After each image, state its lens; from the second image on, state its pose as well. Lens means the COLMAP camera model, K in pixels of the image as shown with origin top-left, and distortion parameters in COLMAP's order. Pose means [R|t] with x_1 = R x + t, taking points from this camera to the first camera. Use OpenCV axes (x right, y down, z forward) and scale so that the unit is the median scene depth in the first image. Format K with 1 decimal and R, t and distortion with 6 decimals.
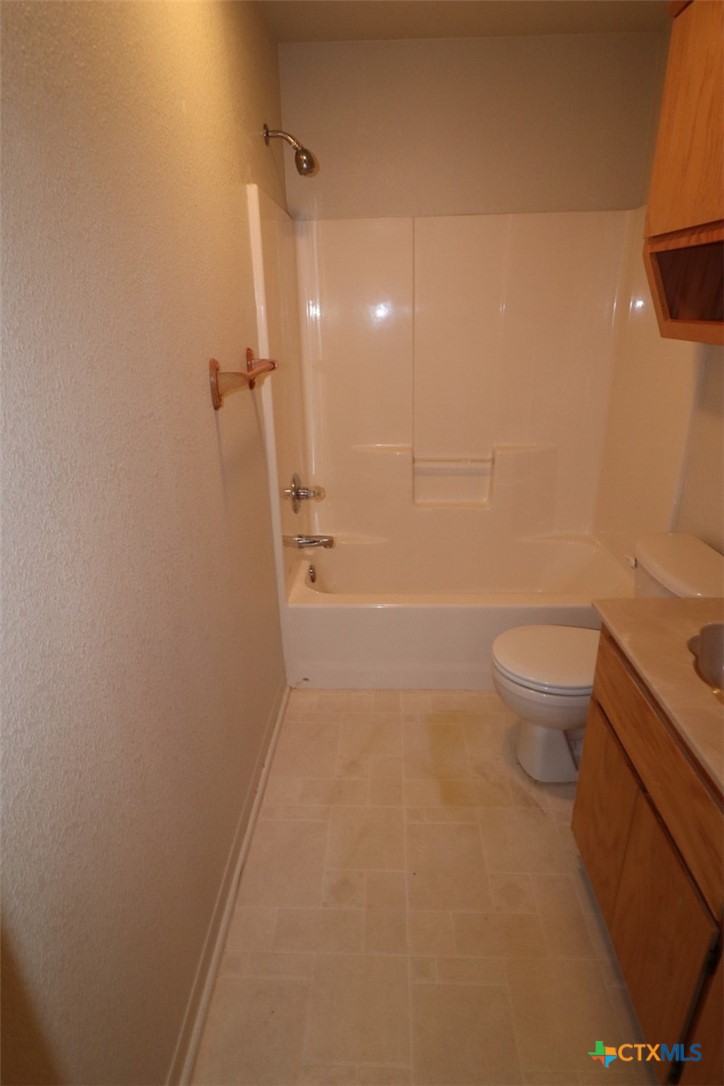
lens RADIAL K [[580.5, 0, 363.4], [0, 580.5, 535.2], [0, 0, 1]] dist [-0.000703, -0.007480]
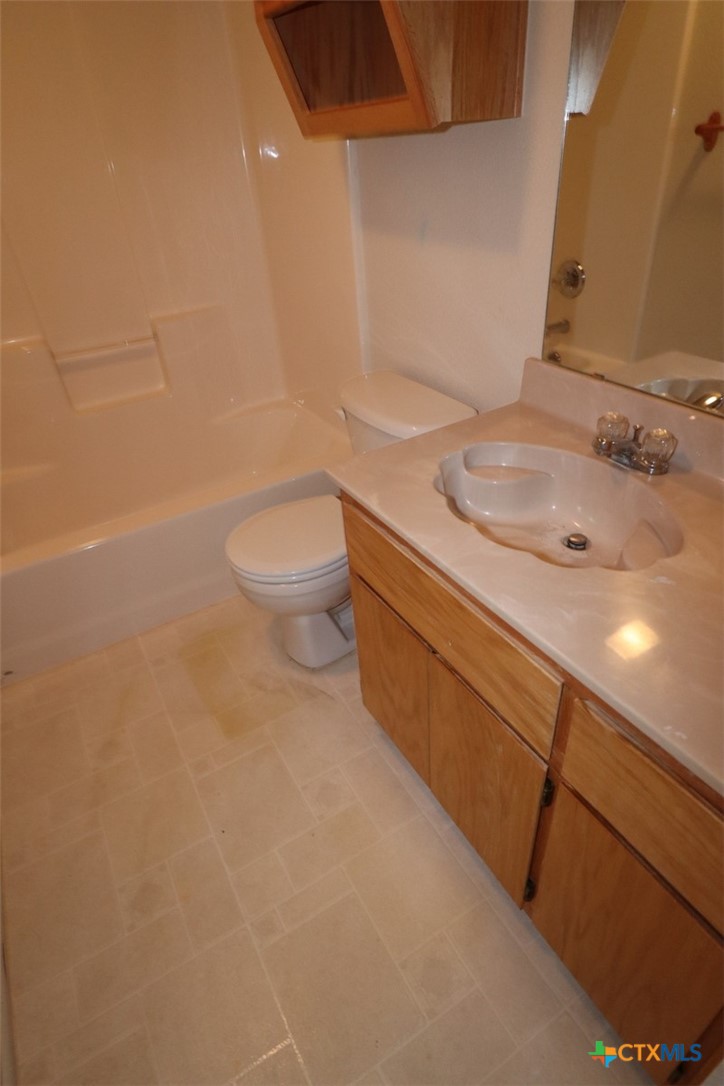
lens RADIAL K [[580.5, 0, 363.4], [0, 580.5, 535.2], [0, 0, 1]] dist [-0.000703, -0.007480]
pose [[0.839329, -0.335341, 0.427869, 0.039514], [0.247044, 0.936391, 0.249280, 0.005850], [-0.484247, -0.103525, 0.868785, 0.183980]]
